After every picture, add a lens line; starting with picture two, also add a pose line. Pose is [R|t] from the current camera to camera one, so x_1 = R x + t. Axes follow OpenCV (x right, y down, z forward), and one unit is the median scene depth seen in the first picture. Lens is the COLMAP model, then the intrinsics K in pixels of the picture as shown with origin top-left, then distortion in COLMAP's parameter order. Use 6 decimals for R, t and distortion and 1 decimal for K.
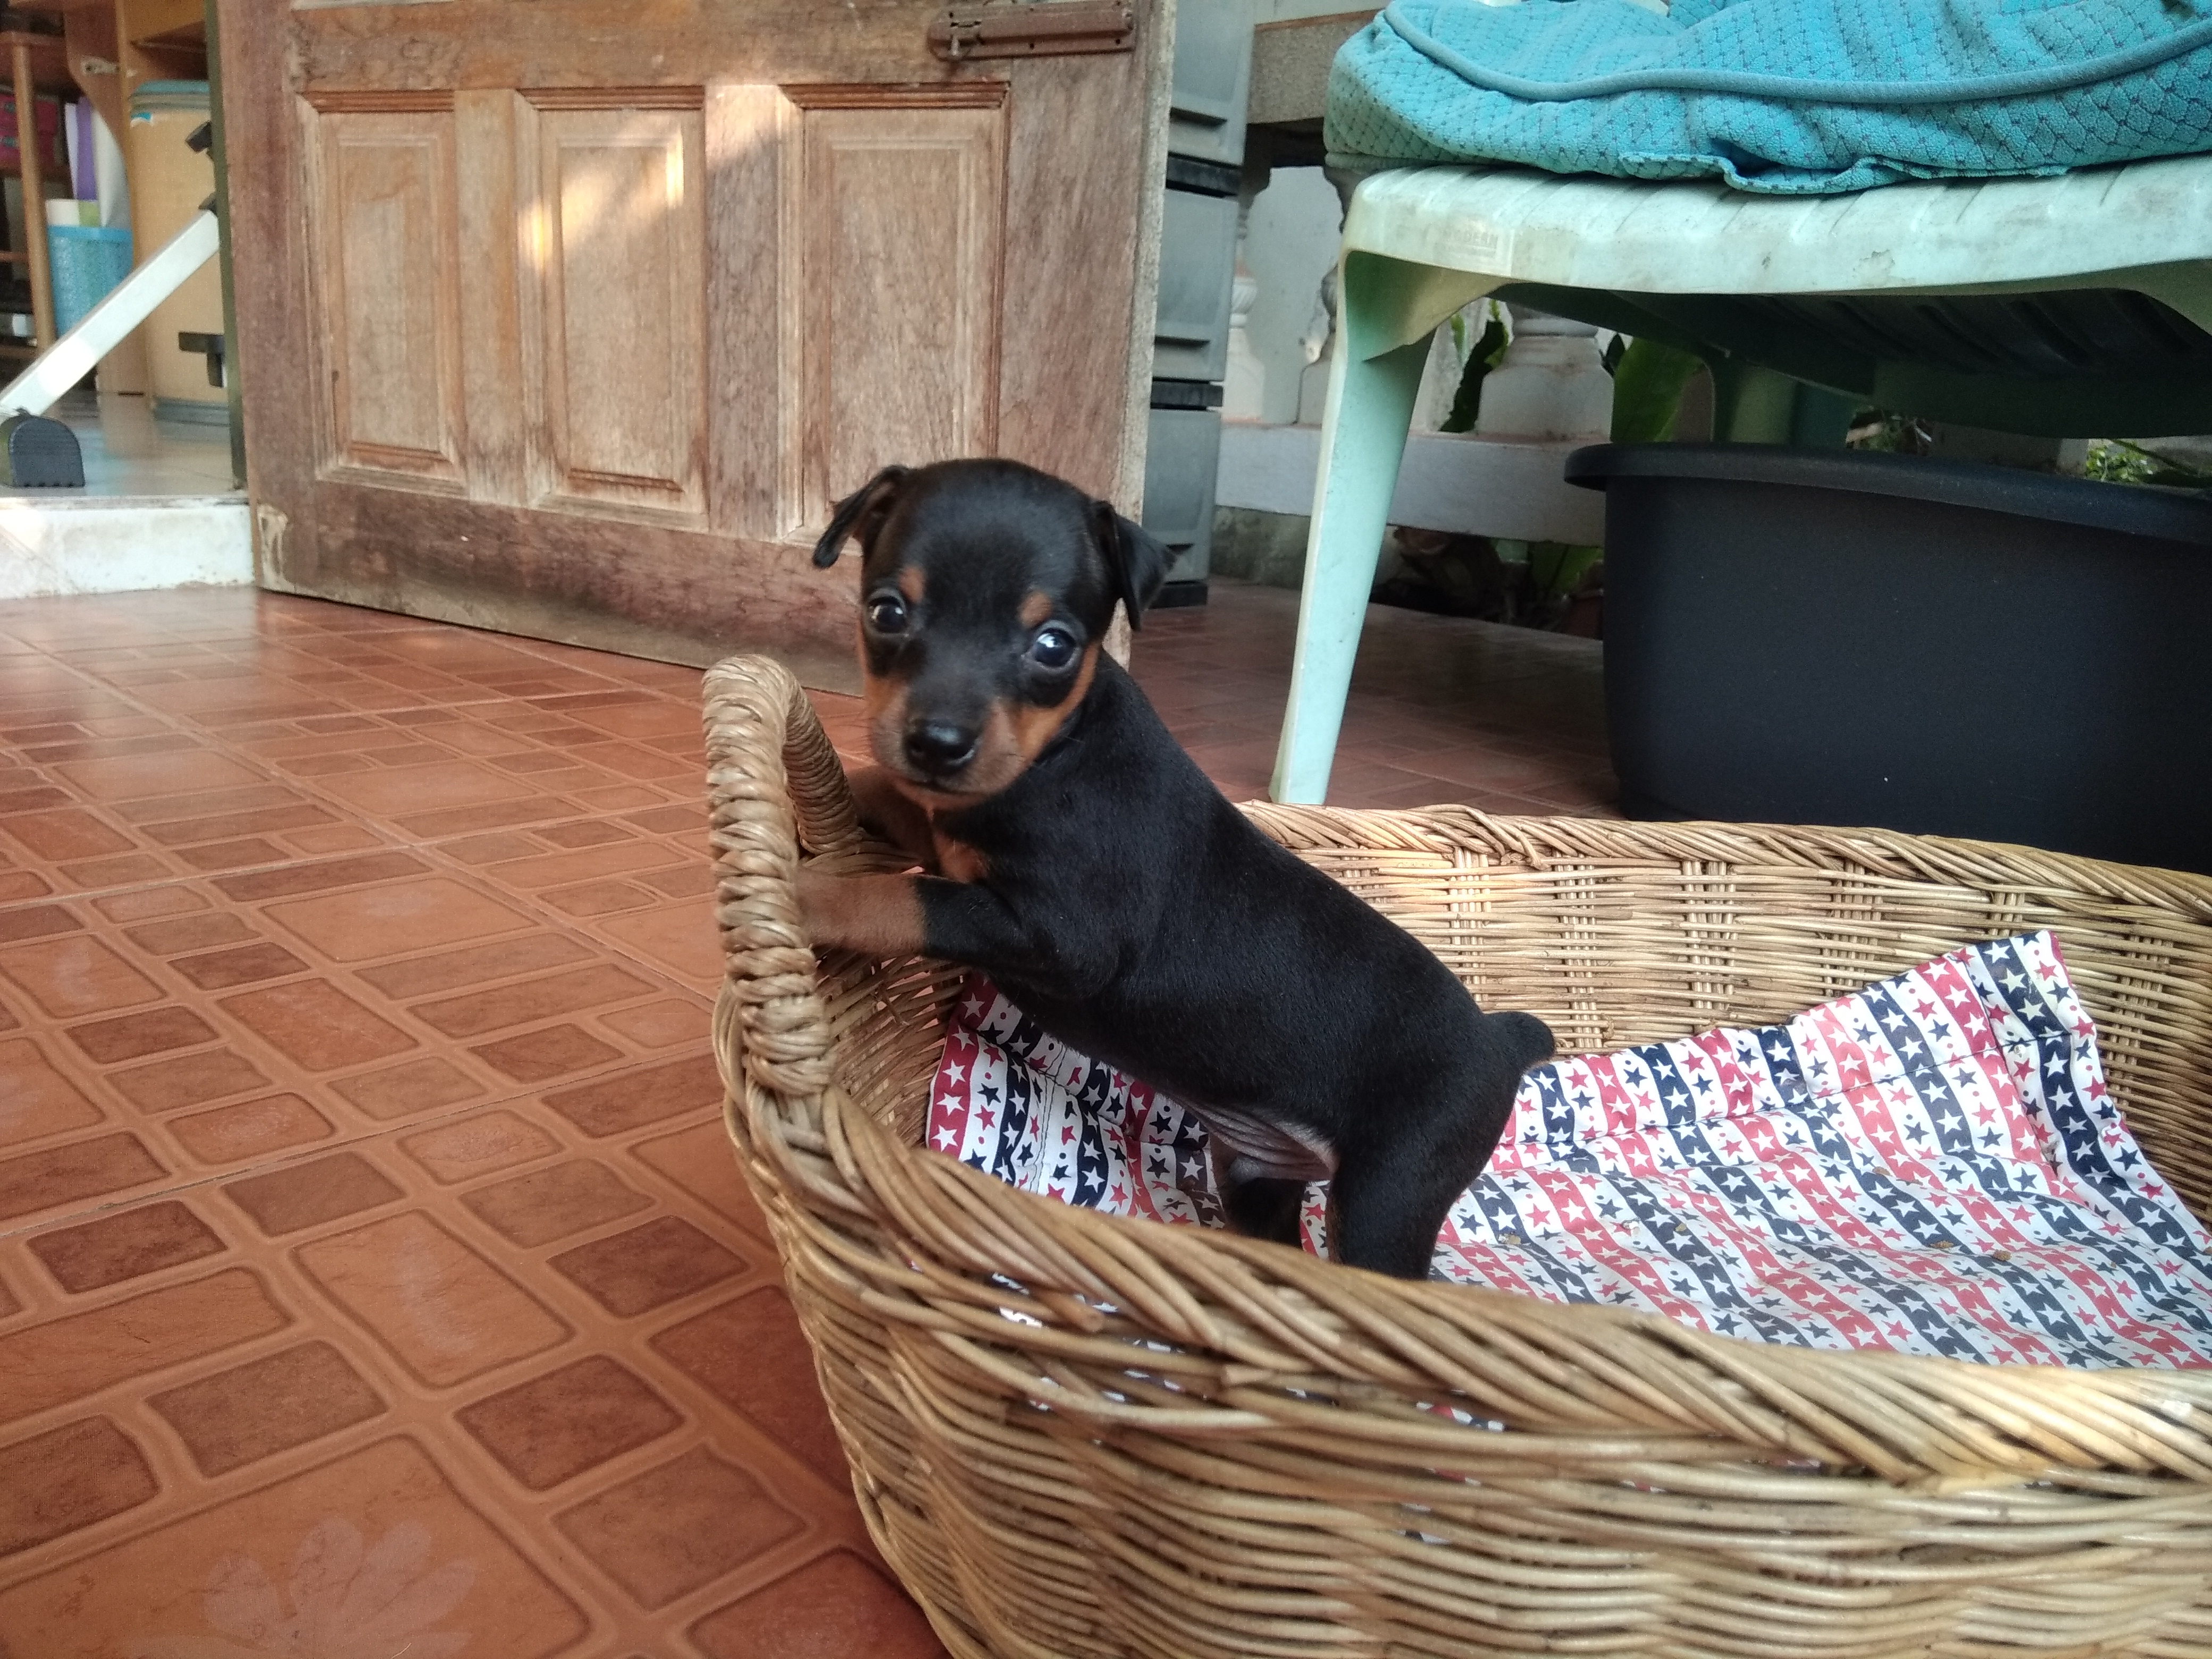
lens RADIAL K [[1852.7, 0, 1123.4], [0, 1852.7, 816.2], [0, 0, 1]] dist [0.094405, -0.151541]
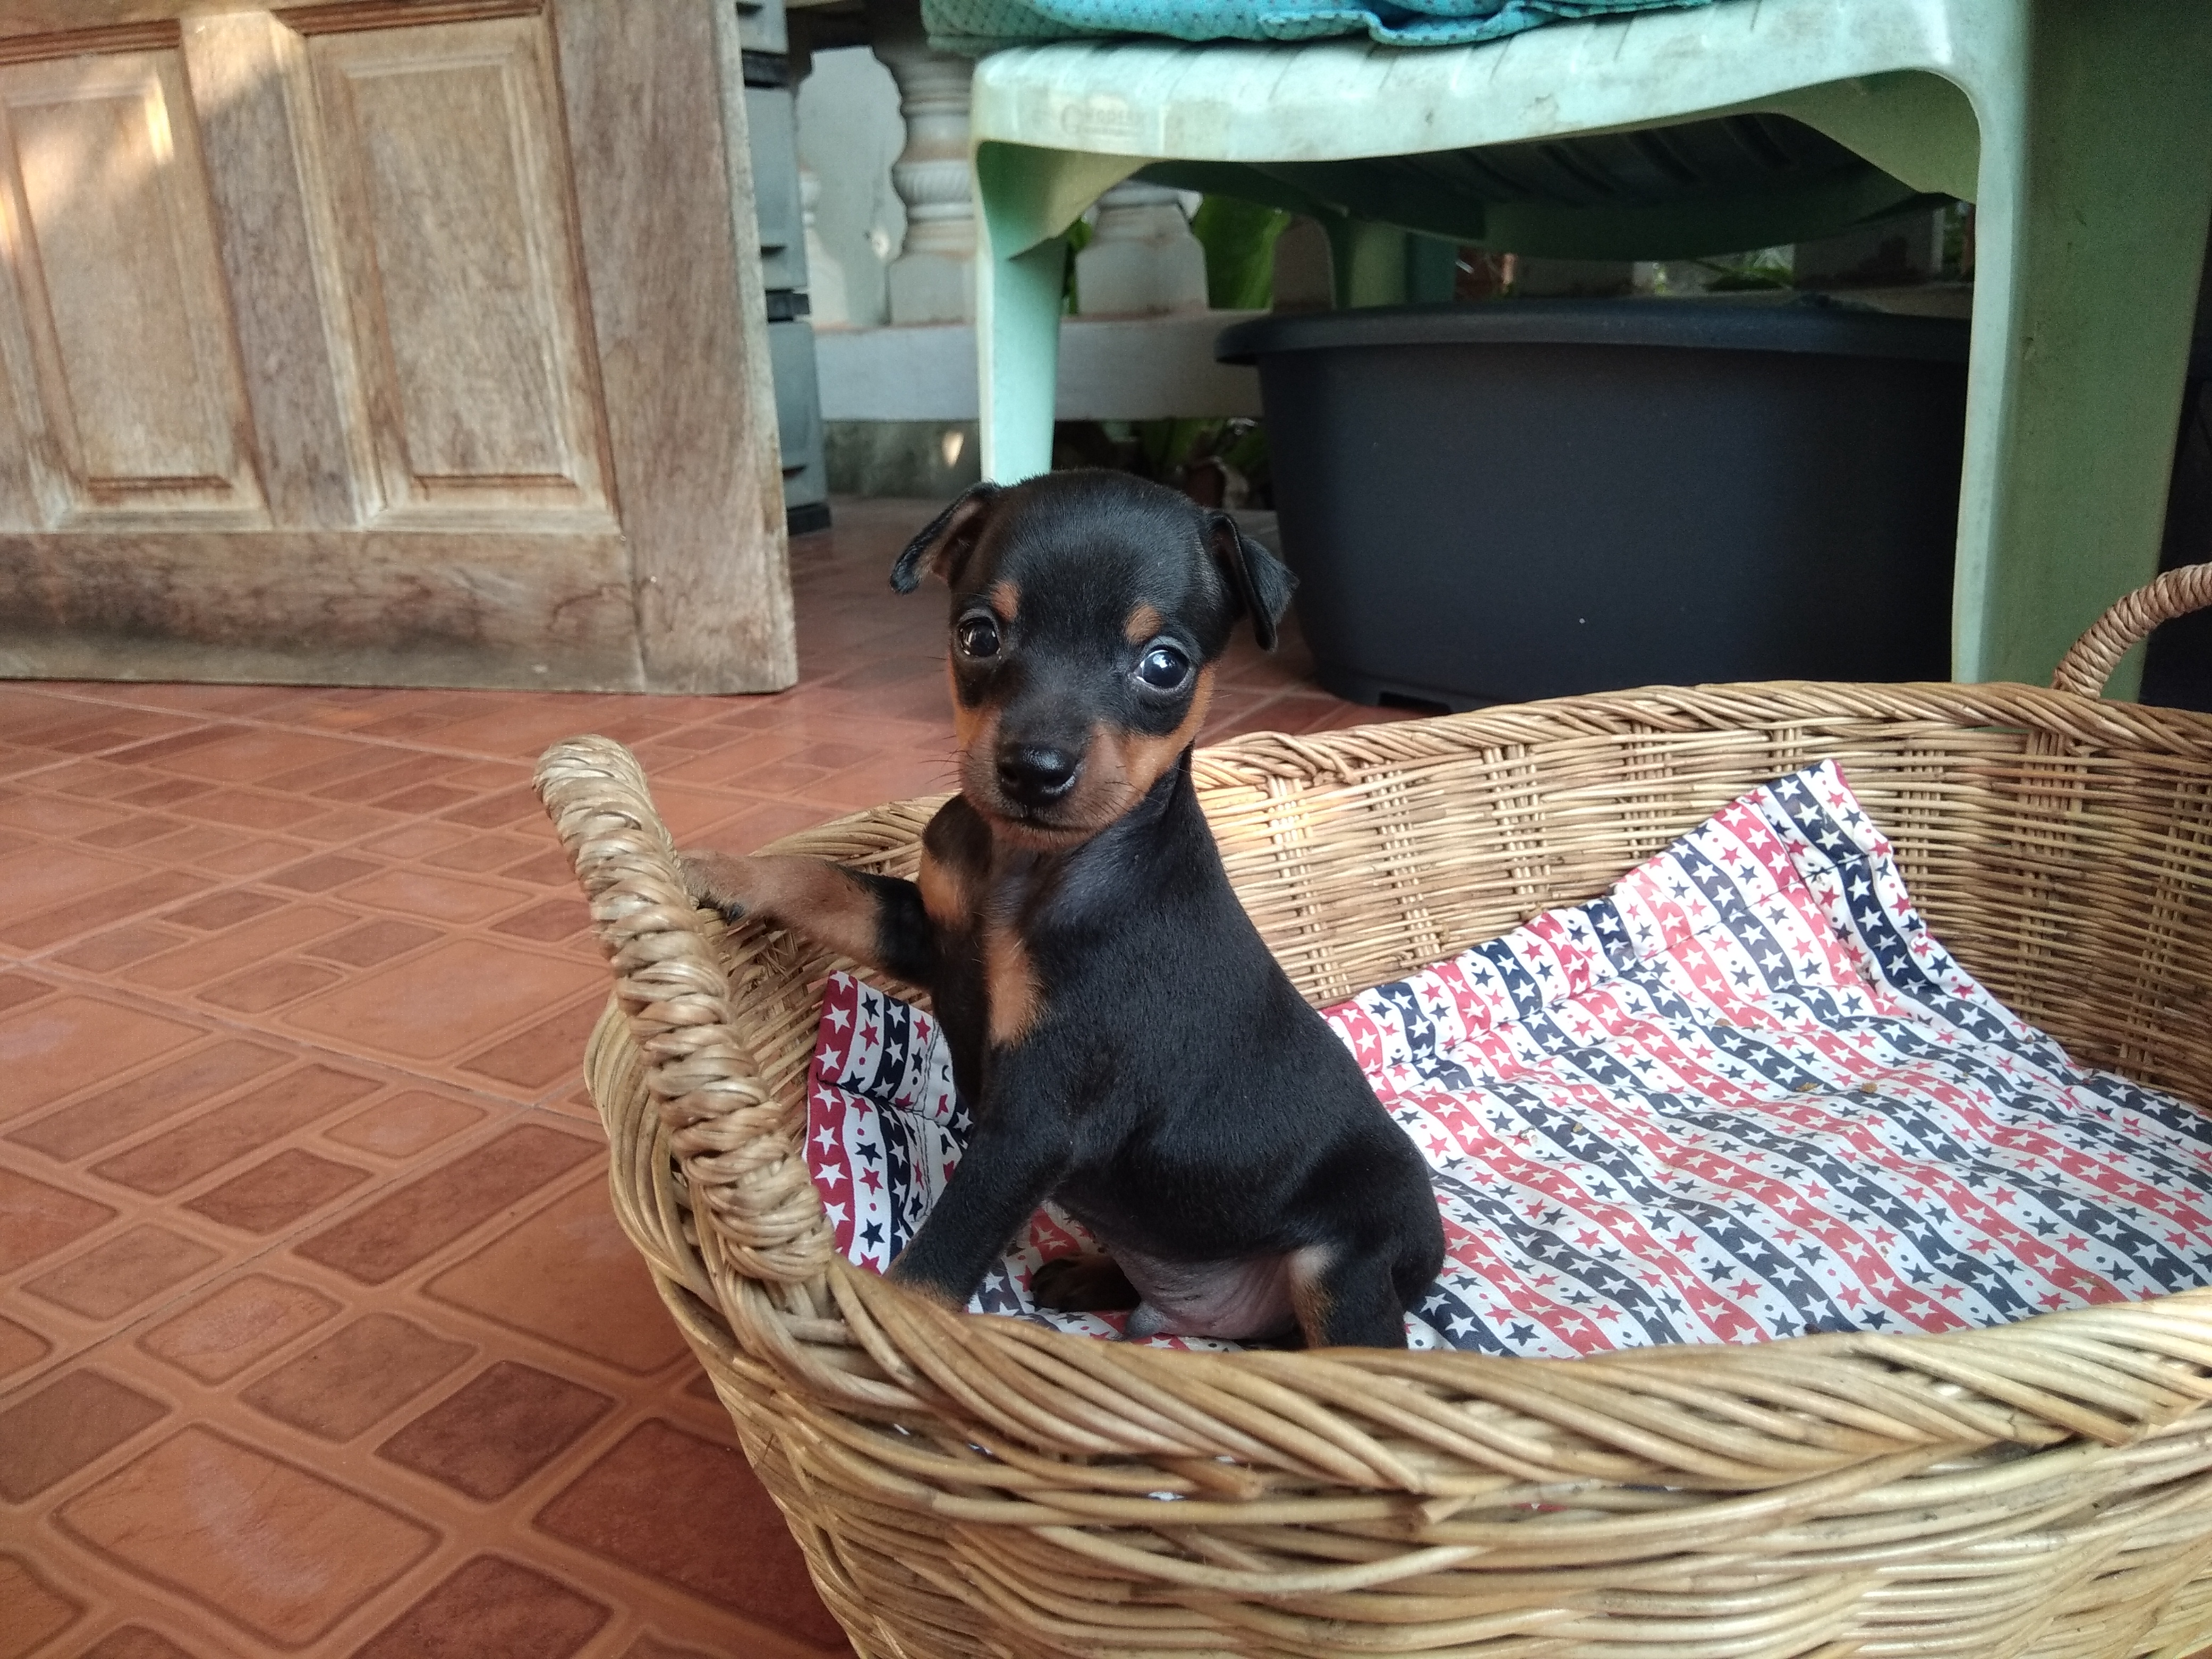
lens RADIAL K [[1852.7, 0, 1186.1], [0, 1852.7, 838.7], [0, 0, 1]] dist [0.094405, -0.151541]
pose [[0.959295, -0.176658, 0.220328, -0.076797], [0.161112, 0.983113, 0.086785, -0.041143], [-0.231938, -0.047755, 0.971558, 0.083933]]
